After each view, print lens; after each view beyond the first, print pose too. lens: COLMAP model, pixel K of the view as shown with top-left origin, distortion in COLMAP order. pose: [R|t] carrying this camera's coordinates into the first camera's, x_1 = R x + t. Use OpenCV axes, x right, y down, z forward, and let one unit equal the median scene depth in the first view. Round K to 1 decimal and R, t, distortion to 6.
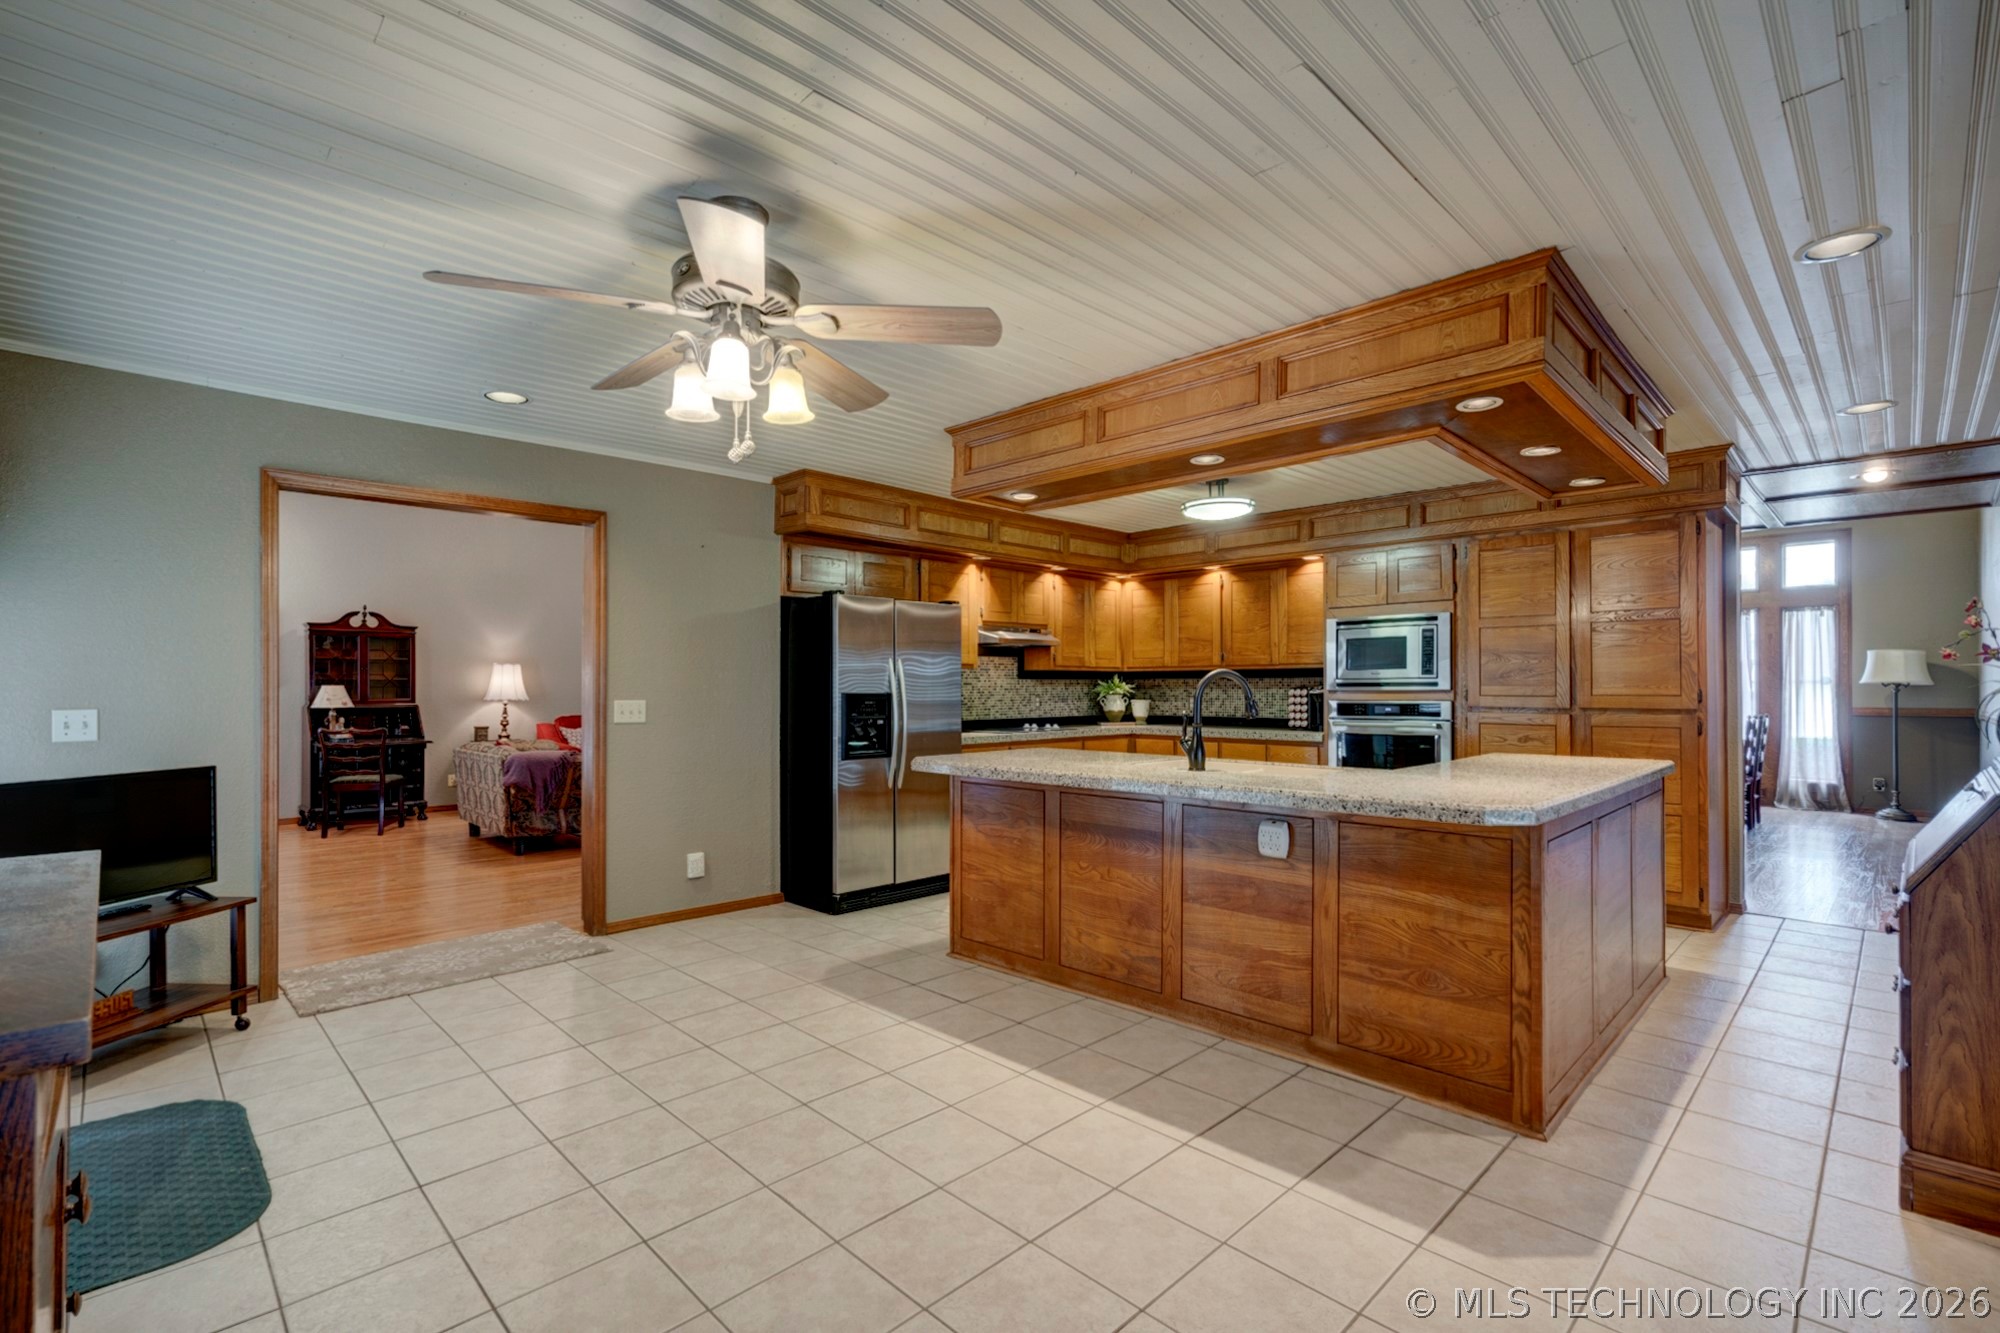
lens RADIAL K [[903.1, 0, 991.5], [0, 903.1, 680.1], [0, 0, 1]] dist [-0.009078, 0.004017]
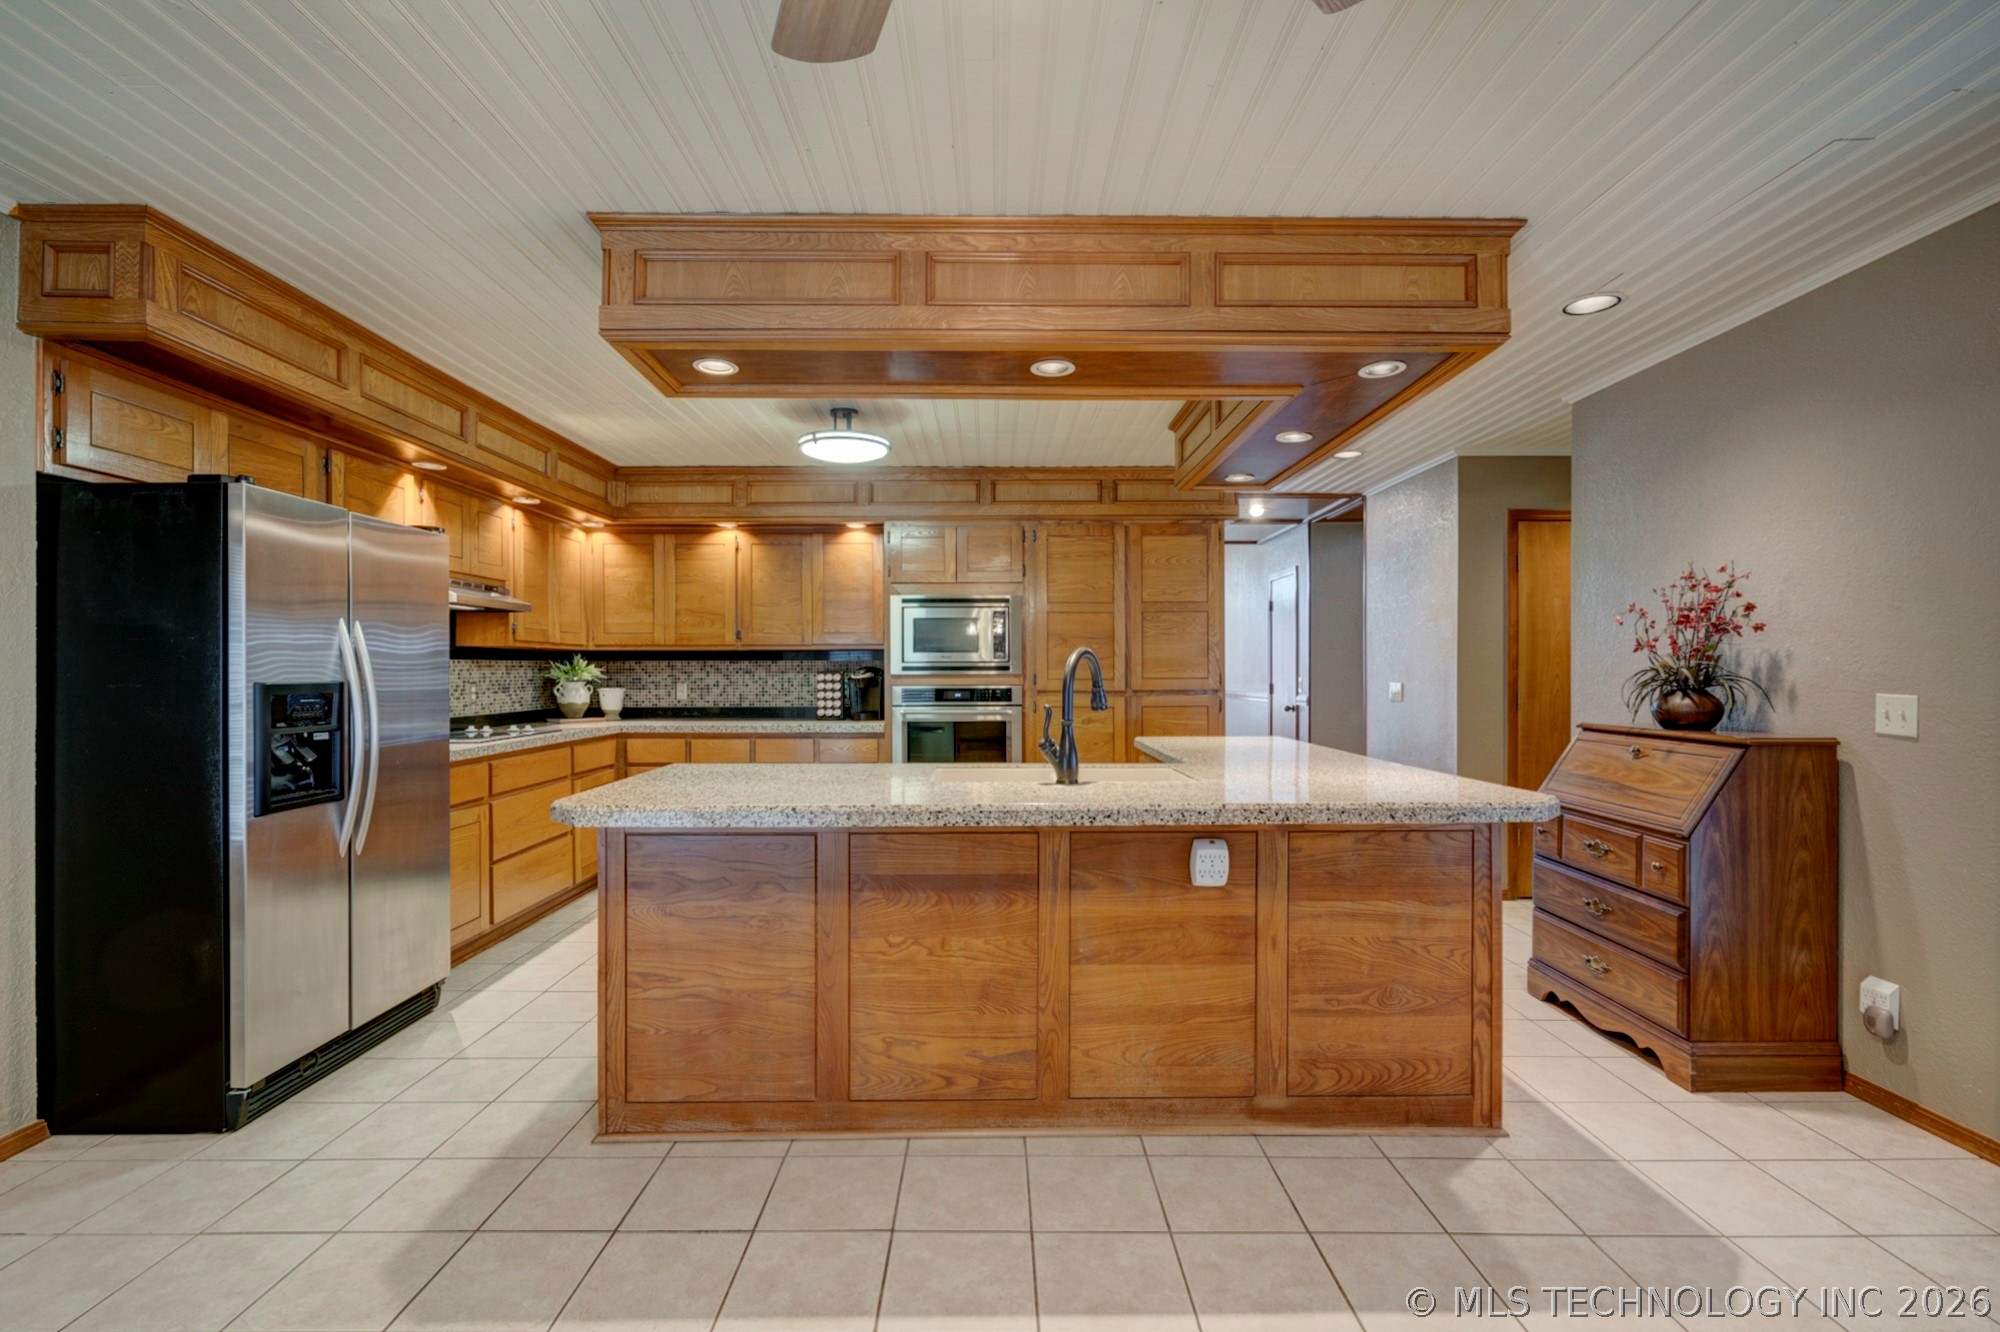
lens RADIAL K [[903.1, 0, 992.6], [0, 903.1, 670.7], [0, 0, 1]] dist [-0.009078, 0.004017]
pose [[0.698633, 0.000383, 0.715480, -0.292701], [-0.004882, 0.999979, 0.004232, 0.004391], [-0.715464, -0.006450, 0.698620, 0.447163]]
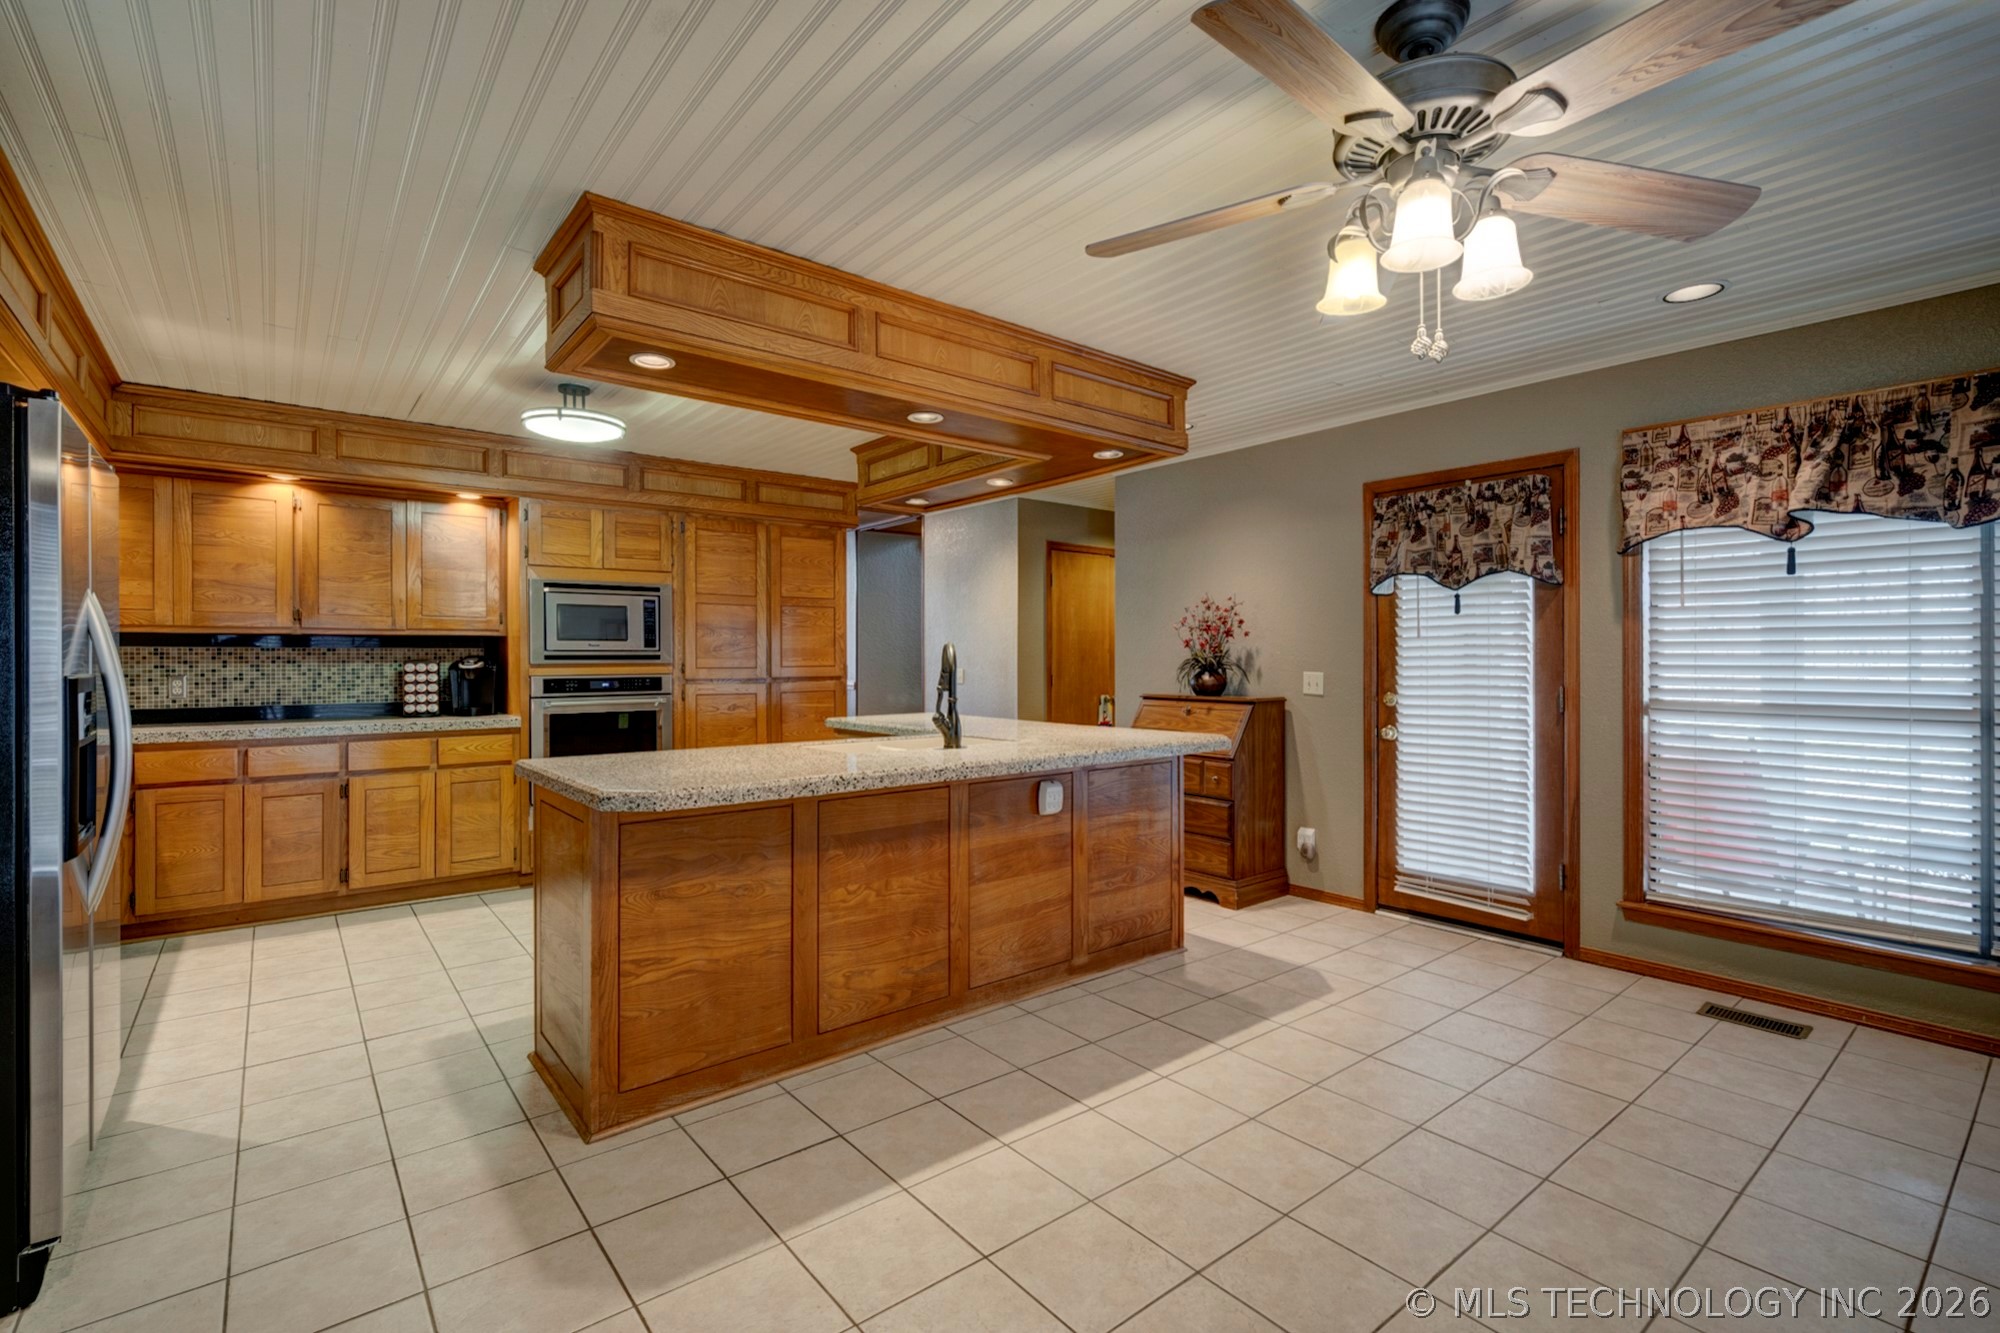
lens RADIAL K [[903.1, 0, 995.6], [0, 903.1, 660.1], [0, 0, 1]] dist [-0.009078, 0.004017]
pose [[0.096768, -0.001240, 0.995306, -0.603998], [-0.006277, 0.999979, 0.001856, 0.005176], [-0.995287, -0.006428, 0.096758, 0.732920]]
